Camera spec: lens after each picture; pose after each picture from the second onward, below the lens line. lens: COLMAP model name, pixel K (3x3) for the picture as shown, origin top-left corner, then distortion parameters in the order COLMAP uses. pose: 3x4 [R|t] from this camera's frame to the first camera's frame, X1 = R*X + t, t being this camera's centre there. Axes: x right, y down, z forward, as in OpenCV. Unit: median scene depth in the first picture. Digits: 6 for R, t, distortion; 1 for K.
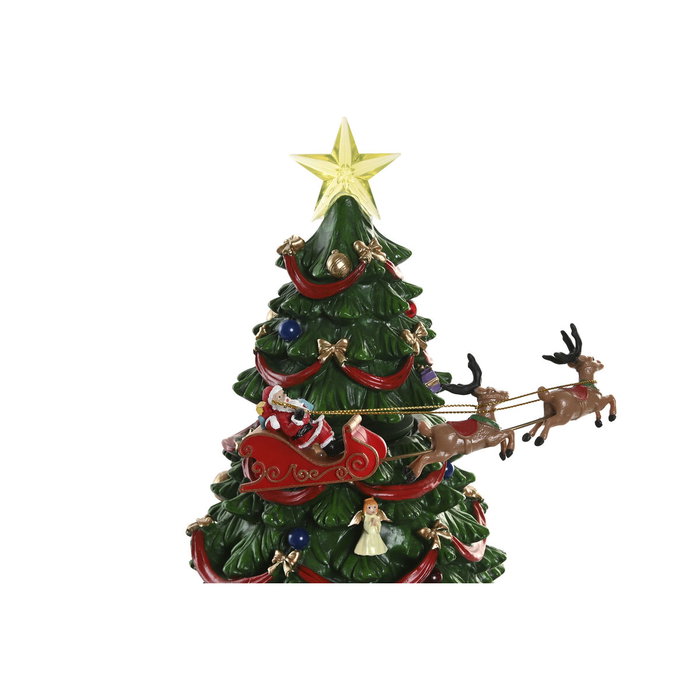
lens RADIAL K [[1356.7, 0, 350.0], [0, 1356.7, 350.0], [0, 0, 1]] dist [-0.029437, 0.001168]
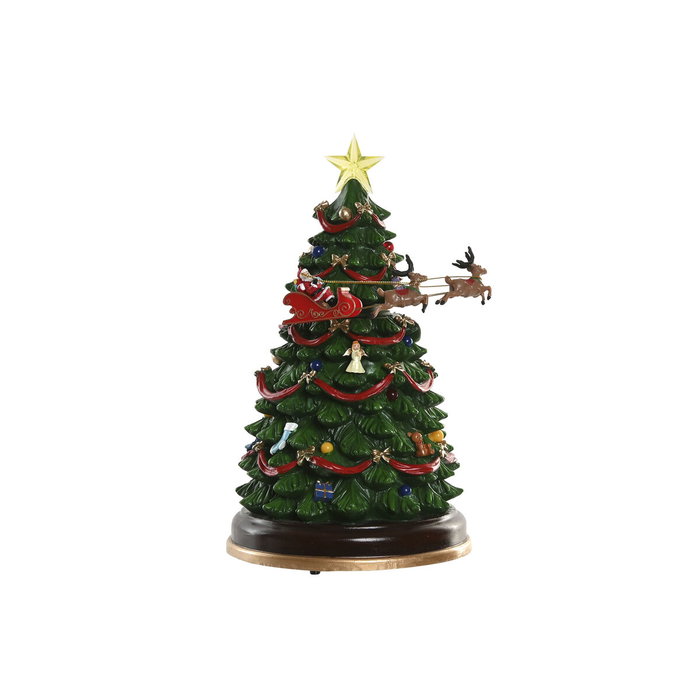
lens RADIAL K [[2920.8, 0, 350.0], [0, 2920.8, 350.0], [0, 0, 1]] dist [0.184979, 0.645702]
pose [[0.992776, 0.031945, -0.115650, 0.450984], [-0.051126, 0.984647, -0.166905, 0.760457], [0.108542, 0.171612, 0.979167, -2.763413]]
